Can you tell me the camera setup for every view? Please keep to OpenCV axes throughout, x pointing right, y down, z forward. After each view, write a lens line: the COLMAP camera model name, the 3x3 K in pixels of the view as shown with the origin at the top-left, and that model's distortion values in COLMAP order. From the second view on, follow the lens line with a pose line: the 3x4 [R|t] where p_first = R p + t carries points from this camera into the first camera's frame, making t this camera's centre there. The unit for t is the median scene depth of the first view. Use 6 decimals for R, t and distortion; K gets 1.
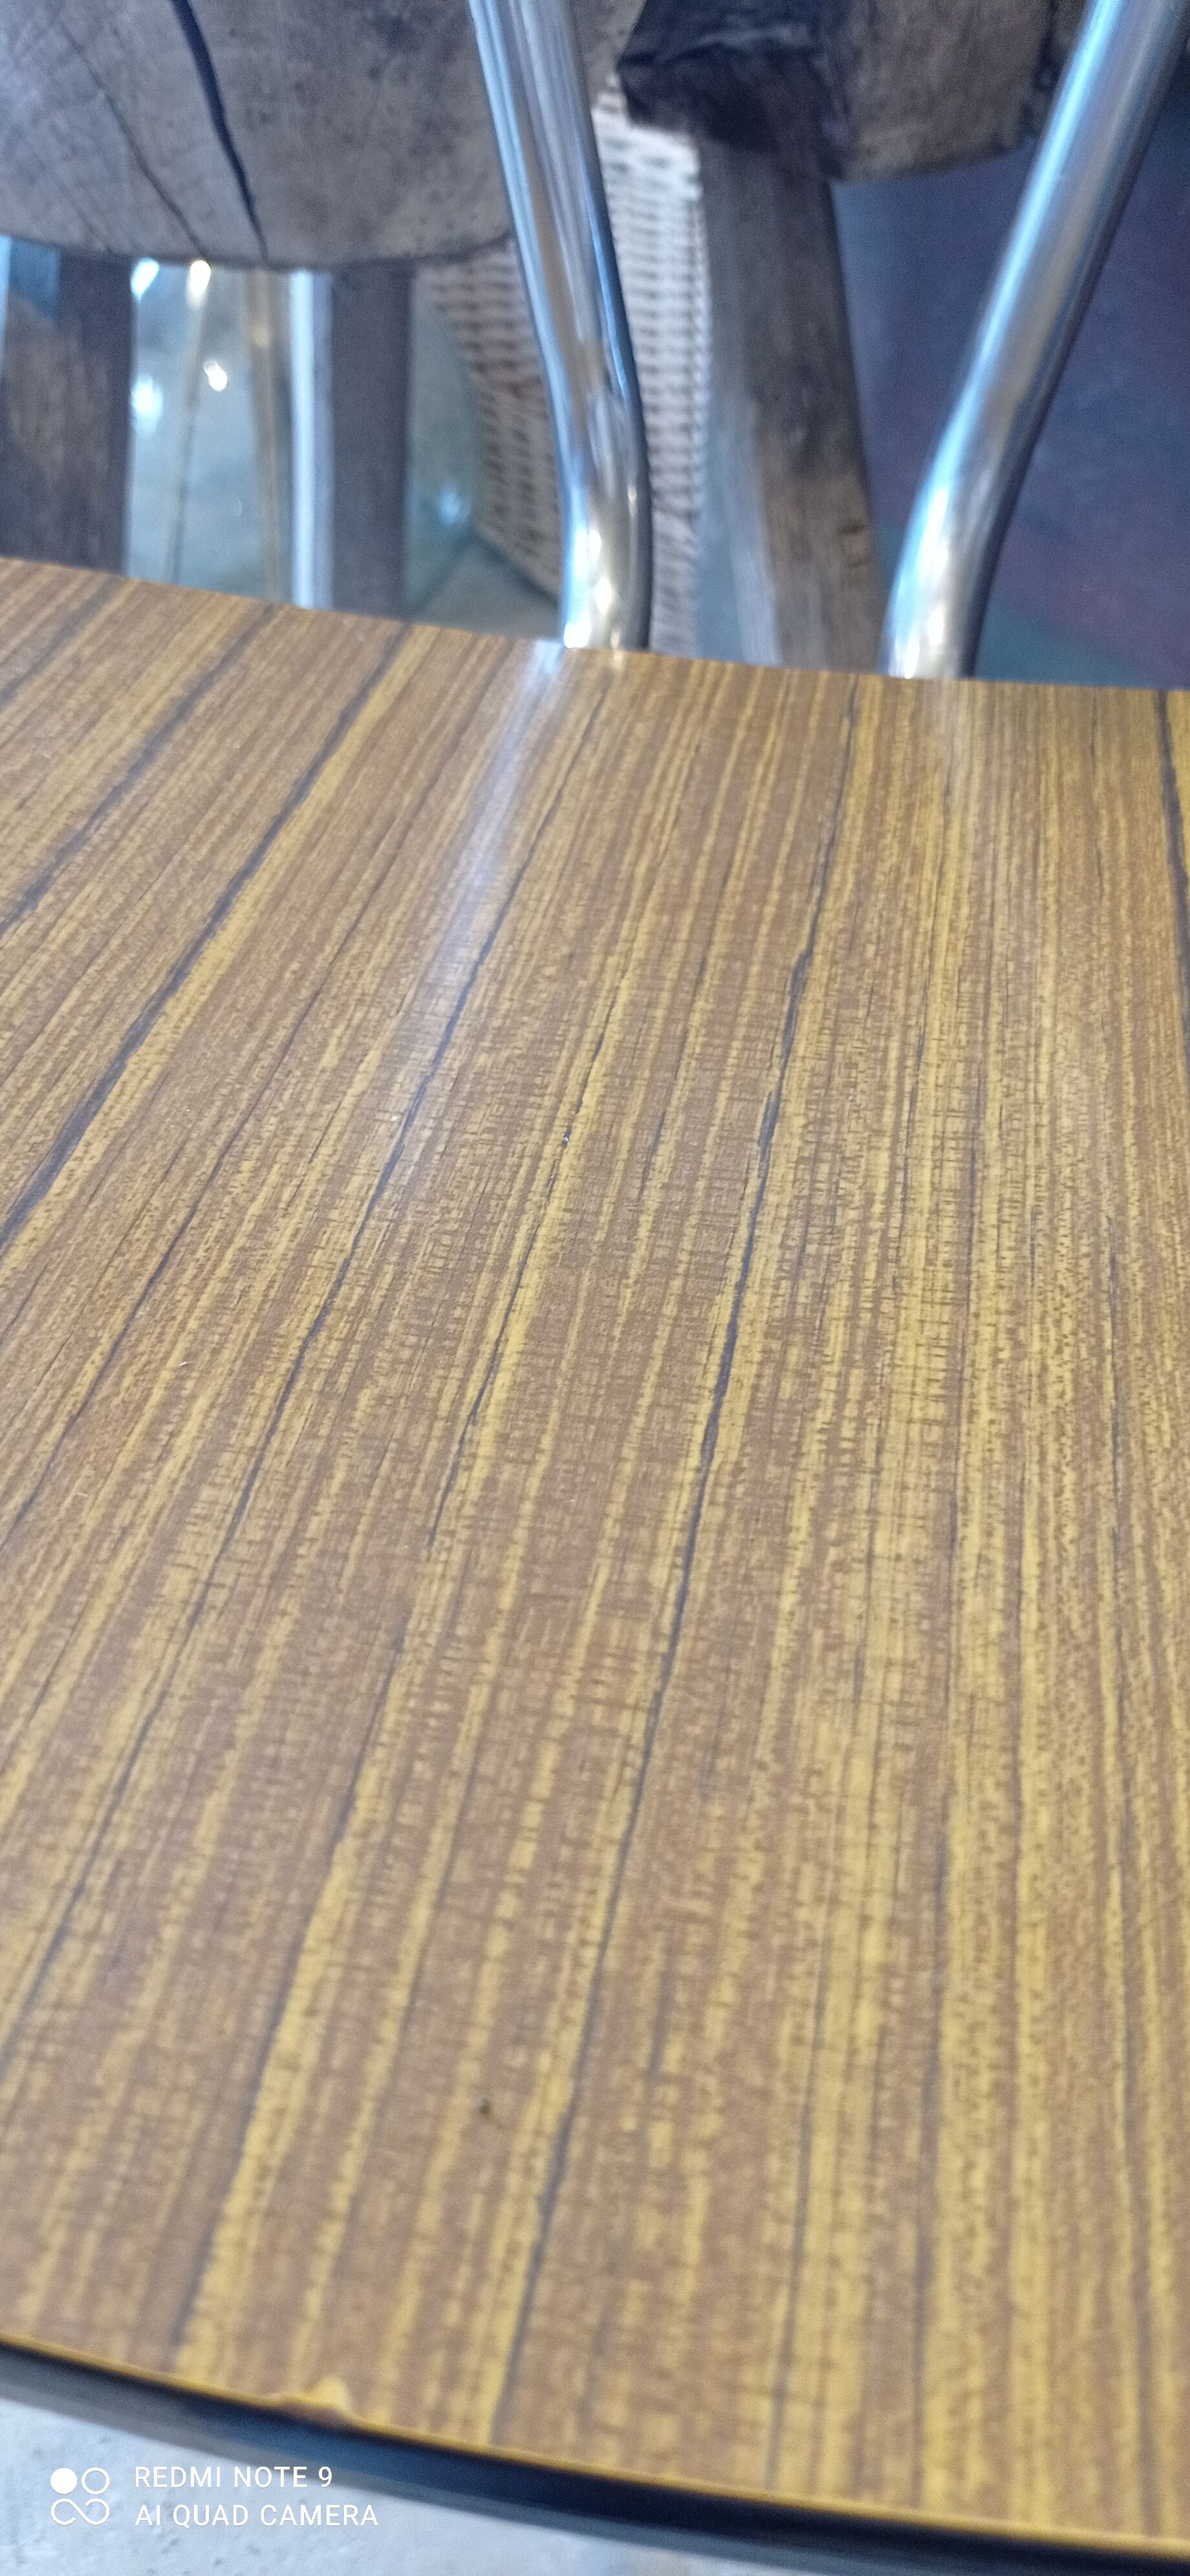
lens RADIAL K [[1846.2, 0, 641.6], [0, 1846.2, 1266.7], [0, 0, 1]] dist [0.021980, -0.020190]
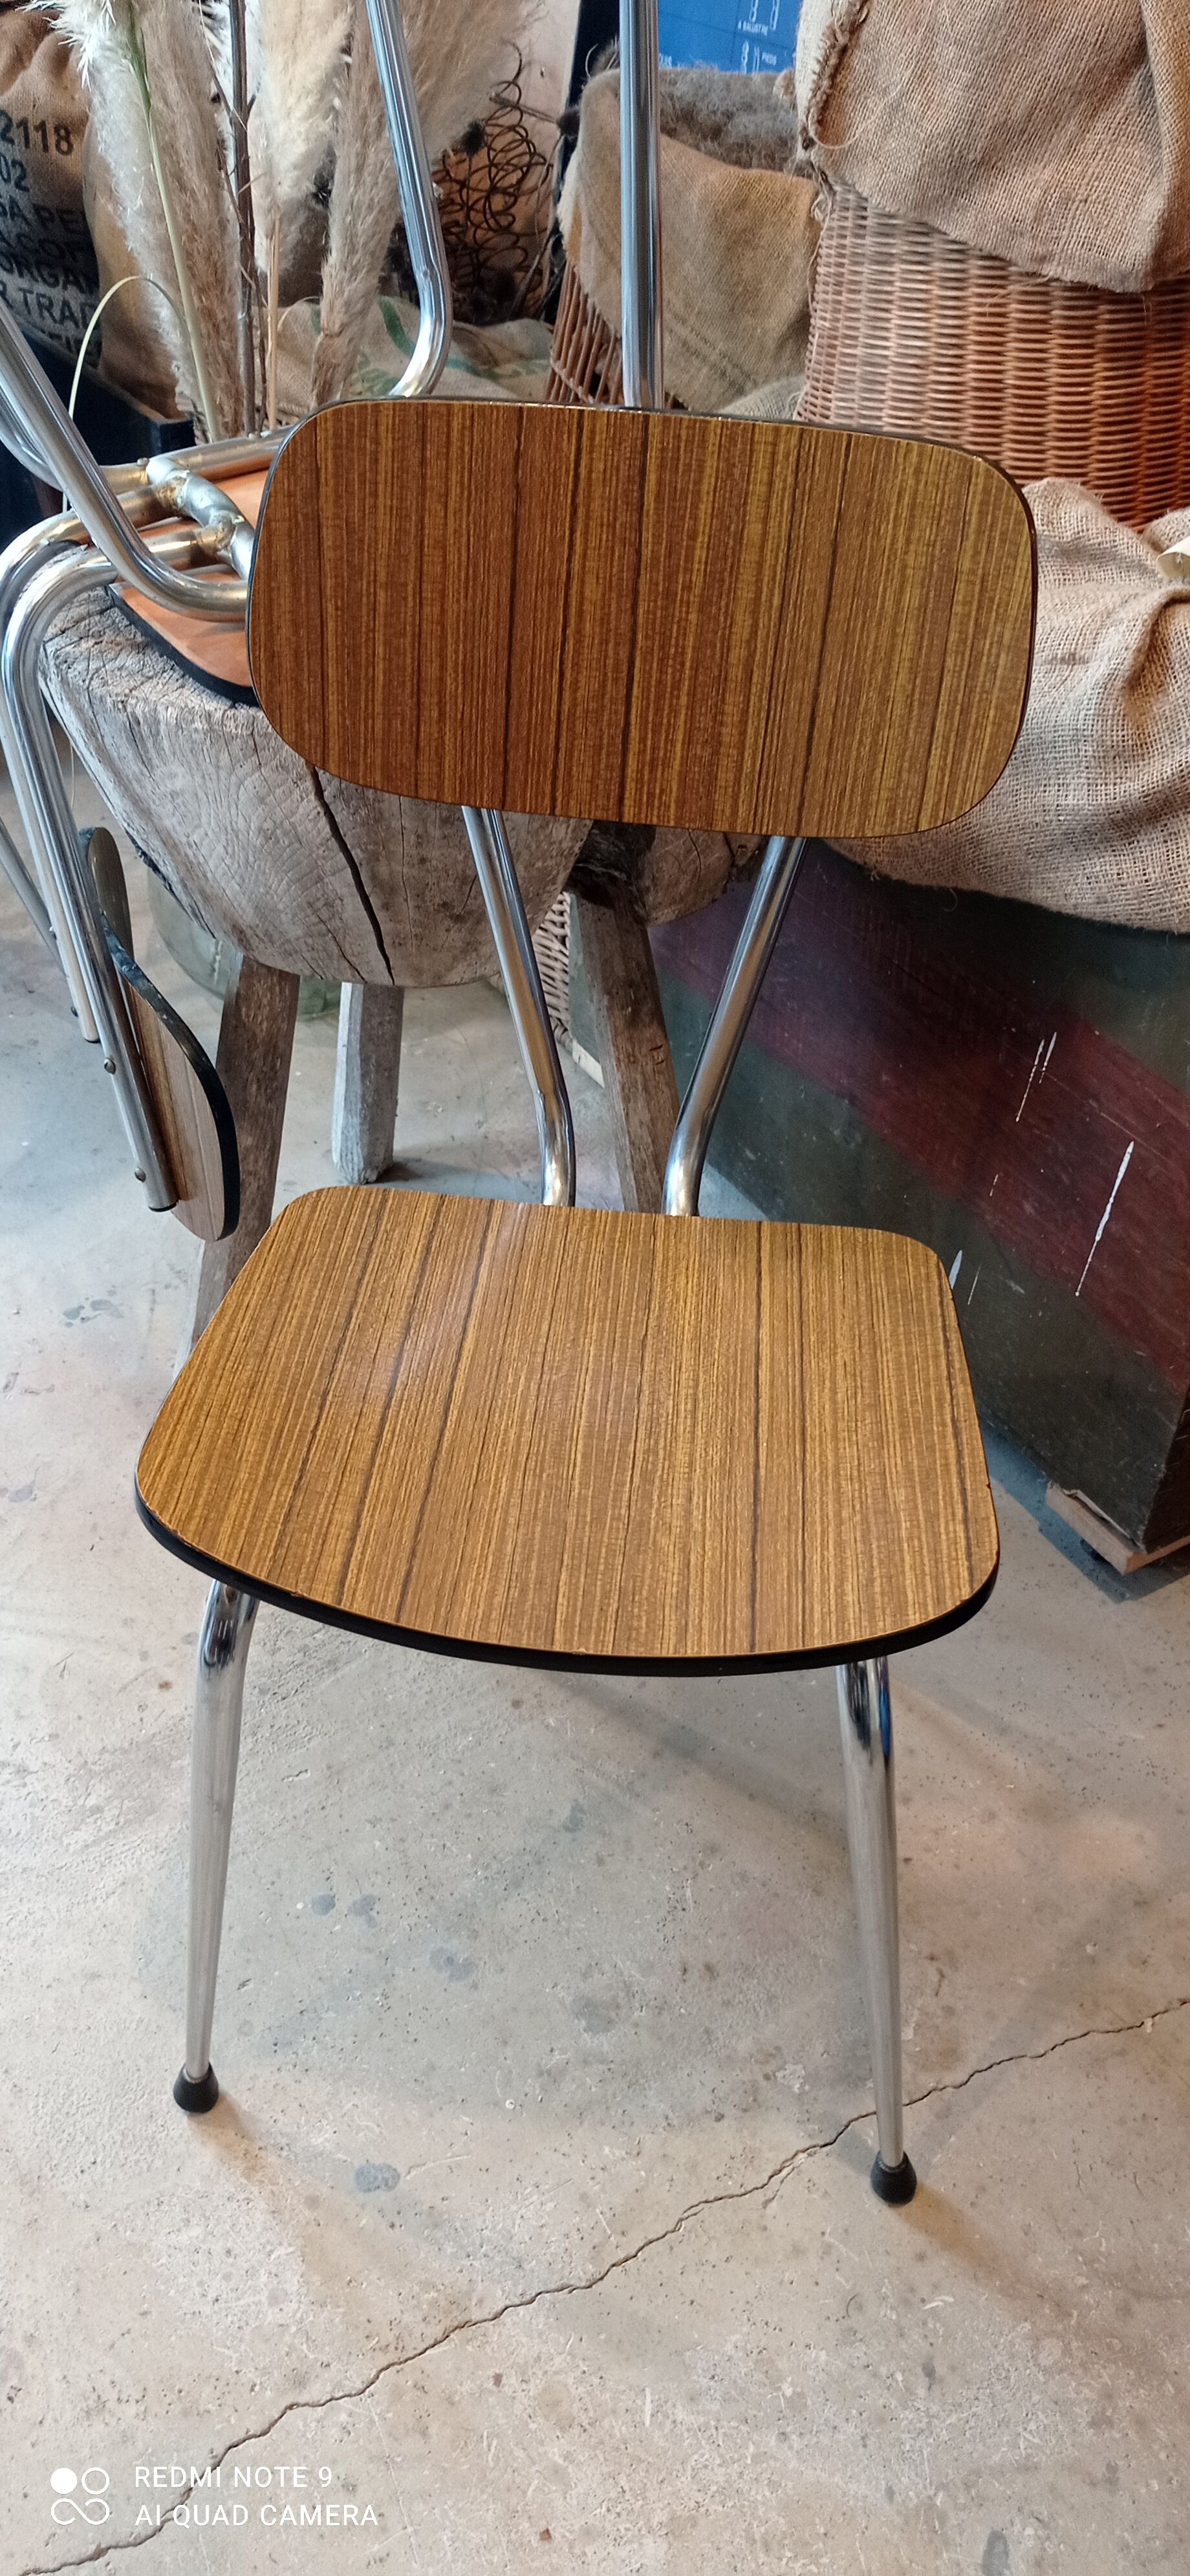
lens RADIAL K [[1763.6, 0, 614.3], [0, 1763.6, 1268.5], [0, 0, 1]] dist [0.017422, -0.001144]
pose [[0.996776, -0.048111, 0.064208, -0.096383], [0.051128, 0.997623, -0.046205, -0.086216], [-0.061832, 0.049338, 0.996866, -1.267591]]
